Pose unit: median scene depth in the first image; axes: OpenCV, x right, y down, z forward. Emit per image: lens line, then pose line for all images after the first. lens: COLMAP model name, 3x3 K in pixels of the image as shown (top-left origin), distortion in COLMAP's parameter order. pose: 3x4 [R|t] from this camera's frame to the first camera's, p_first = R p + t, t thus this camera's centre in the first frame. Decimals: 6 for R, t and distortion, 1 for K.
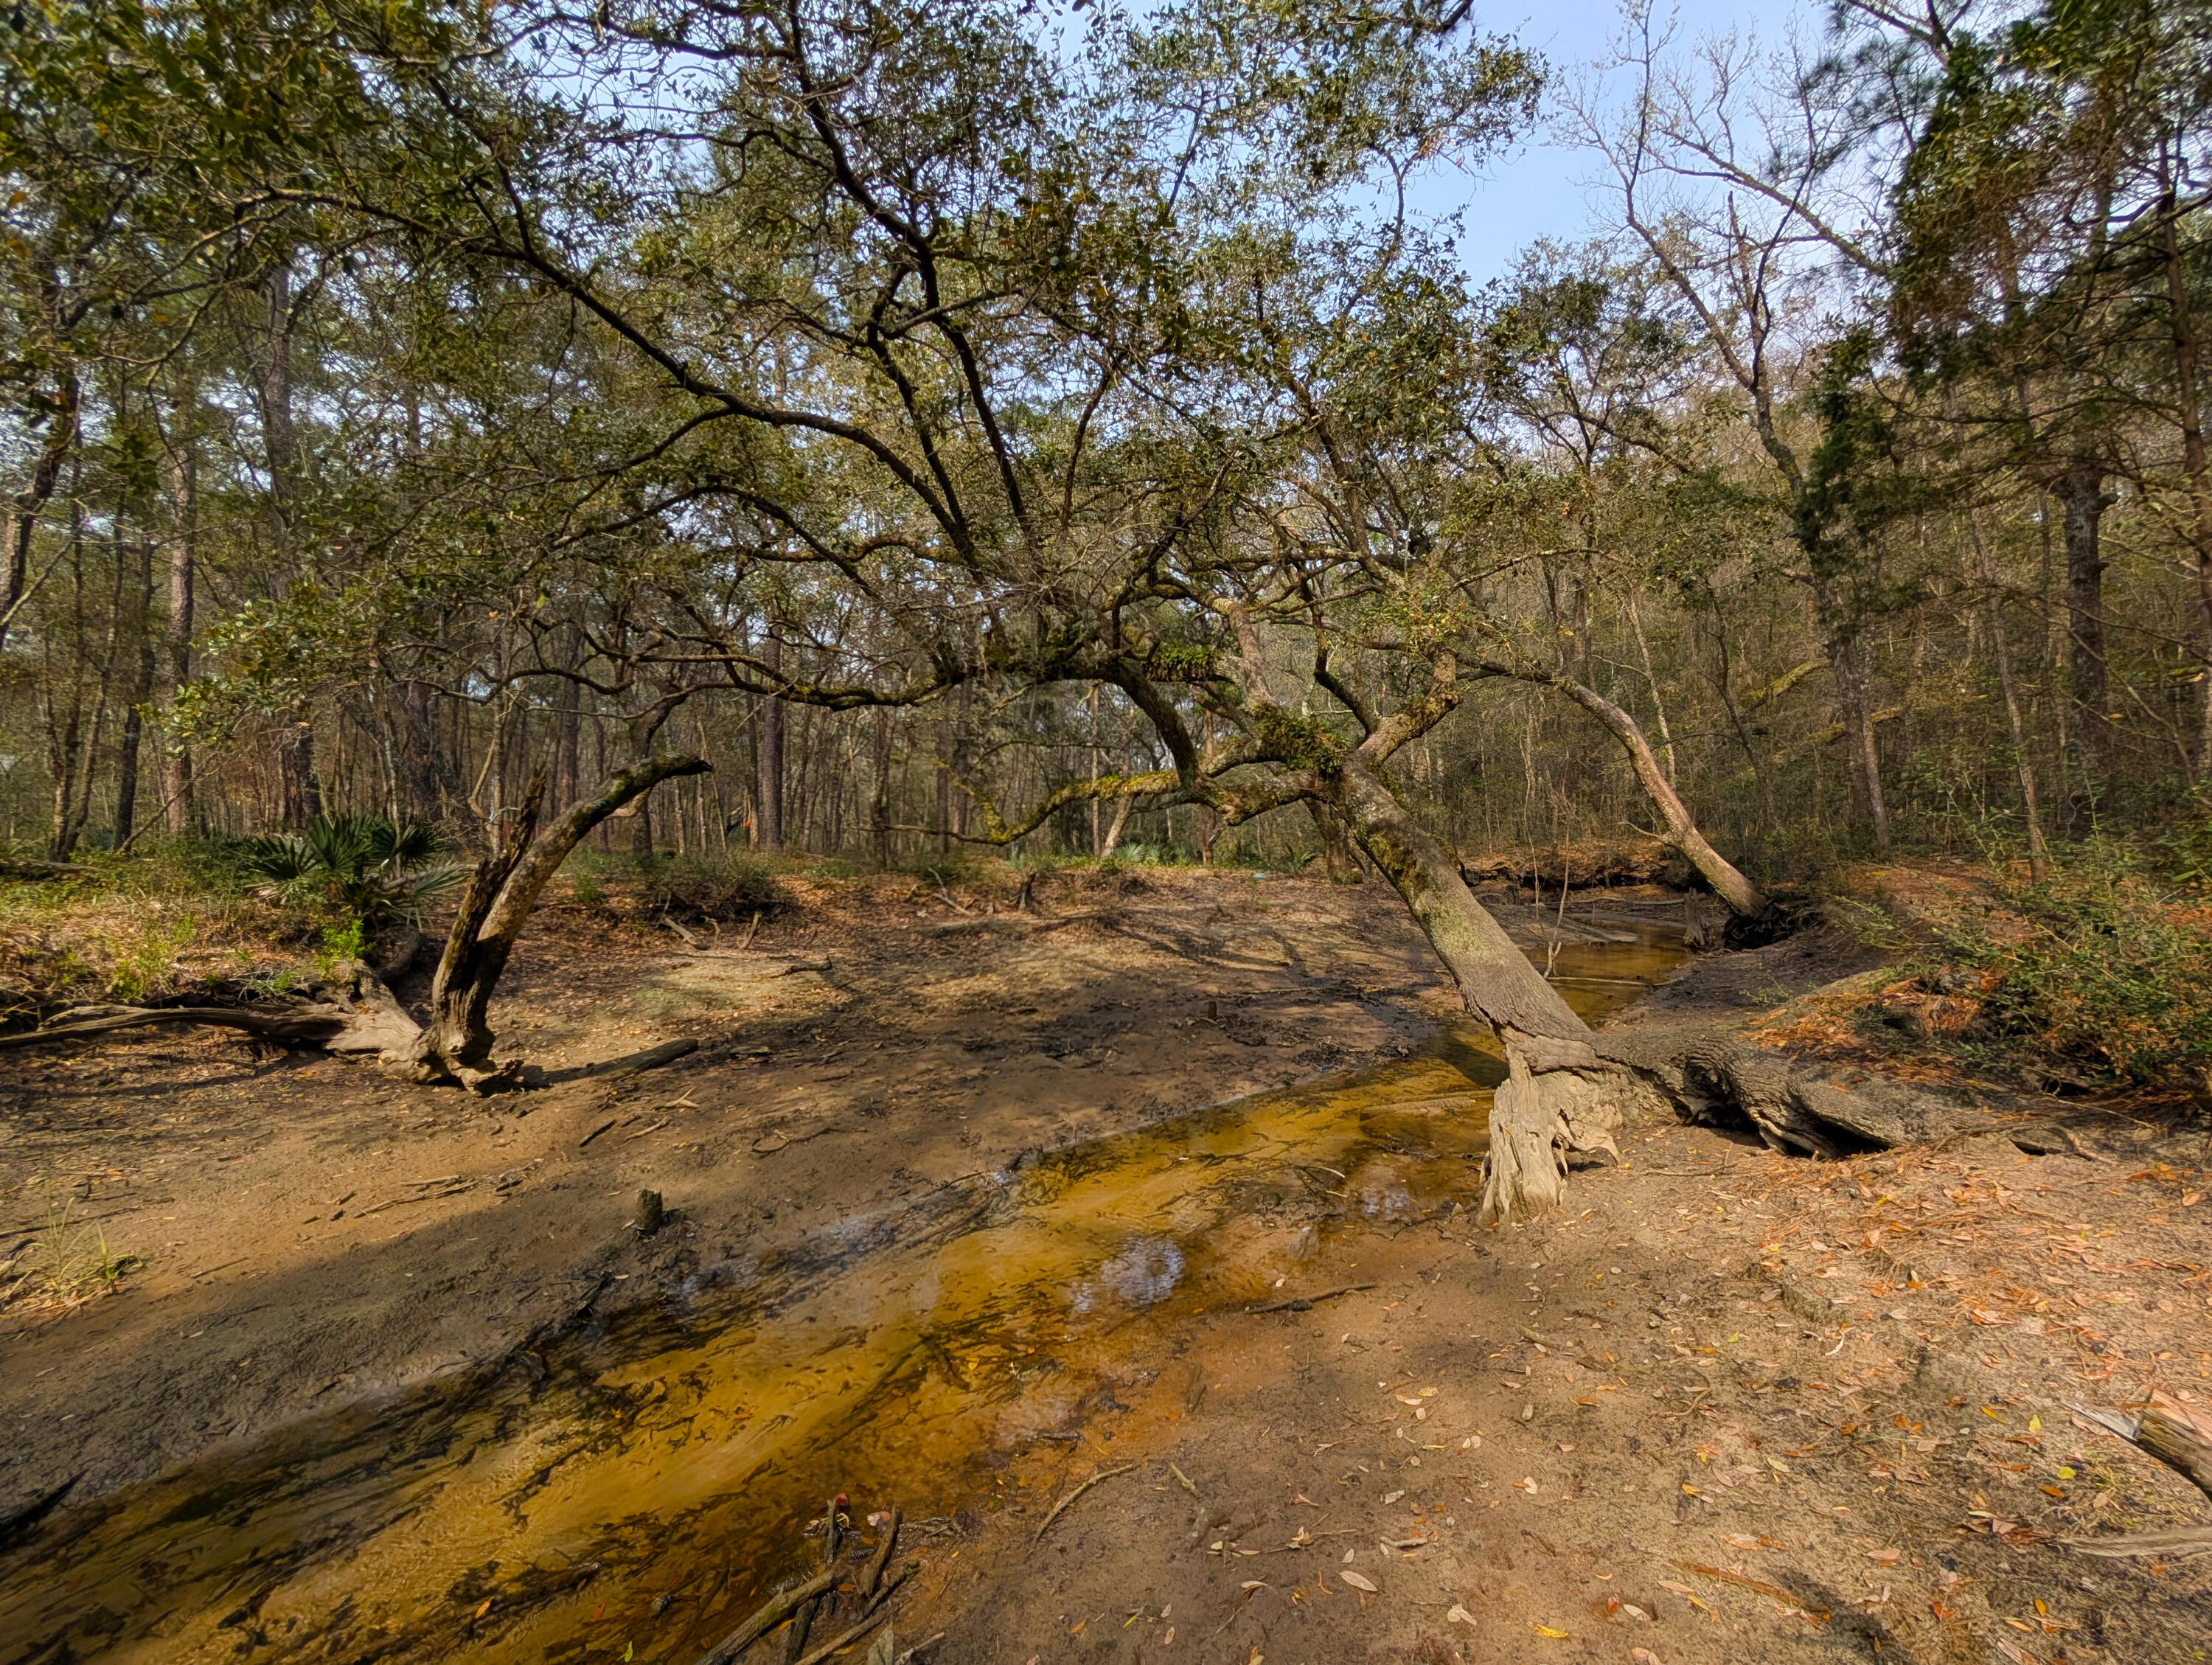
lens RADIAL K [[777.4, 0, 1105.3], [0, 777.4, 843.0], [0, 0, 1]] dist [0.000503, -0.000002]
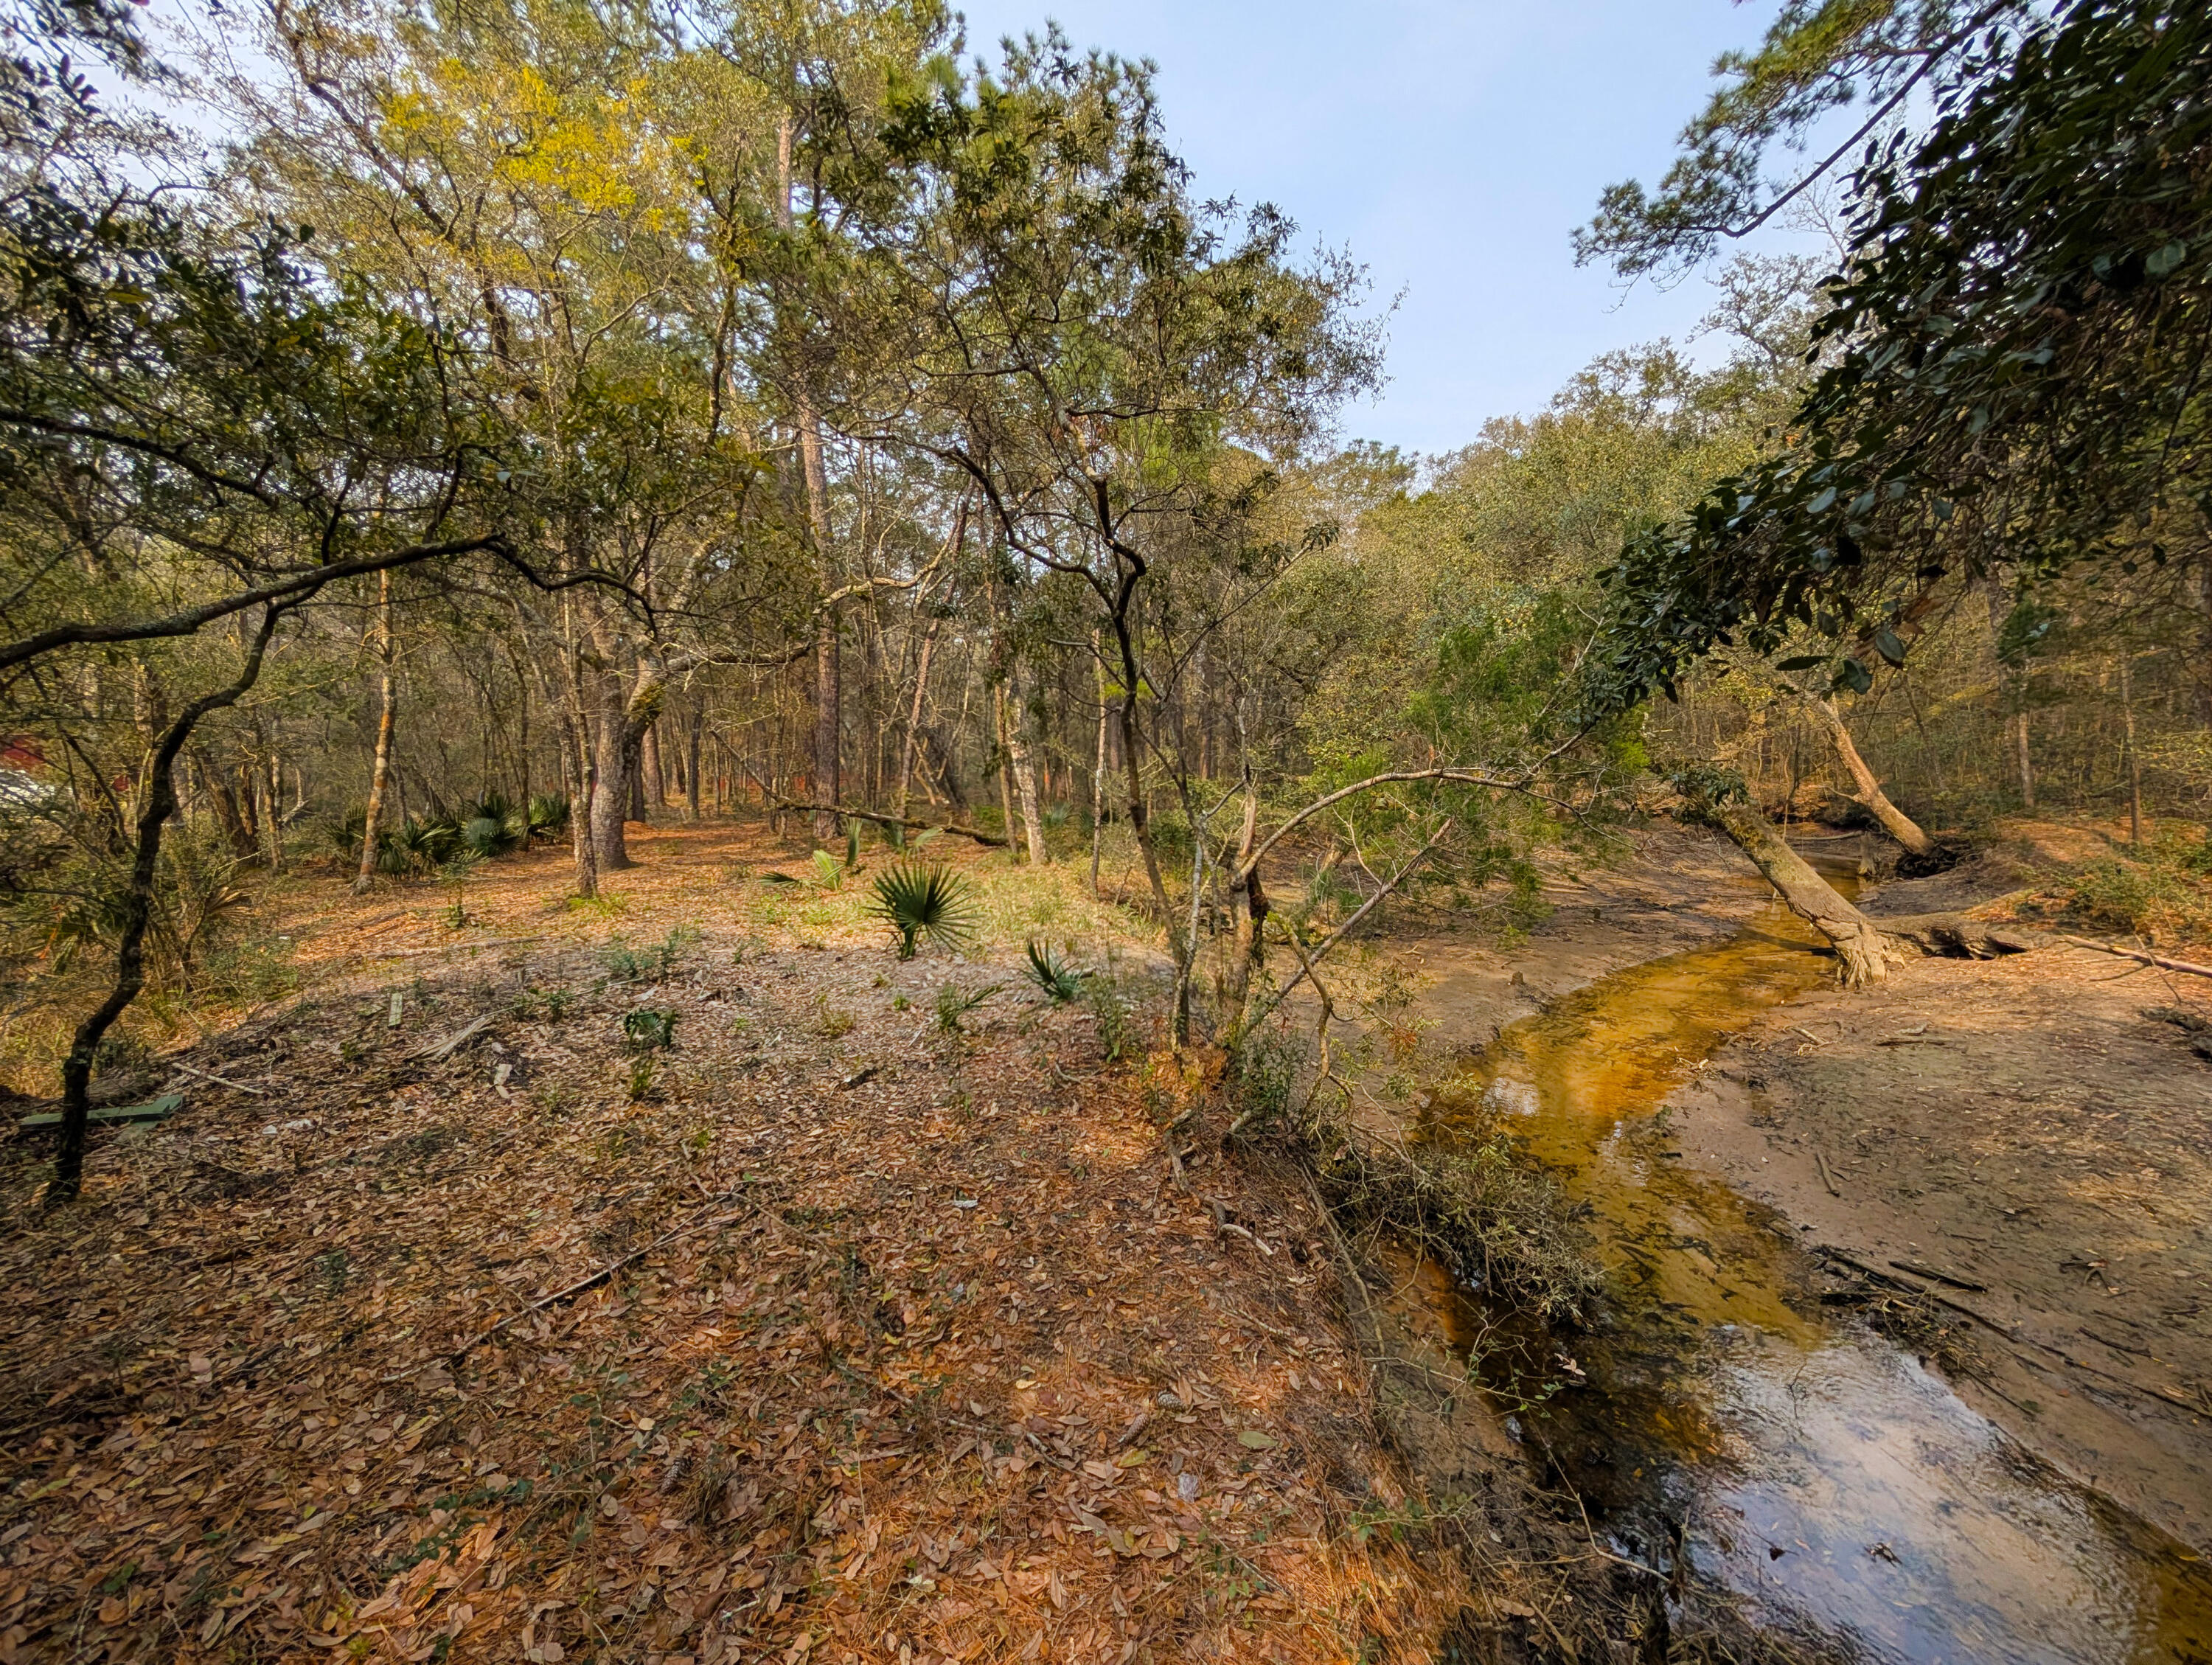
lens RADIAL K [[777.4, 0, 1107.4], [0, 777.4, 828.1], [0, 0, 1]] dist [0.000503, -0.000002]
pose [[0.996811, -0.005121, -0.079635, -1.388661], [0.011173, 0.997065, 0.075738, -0.201930], [0.079014, -0.076386, 0.993943, -1.349556]]
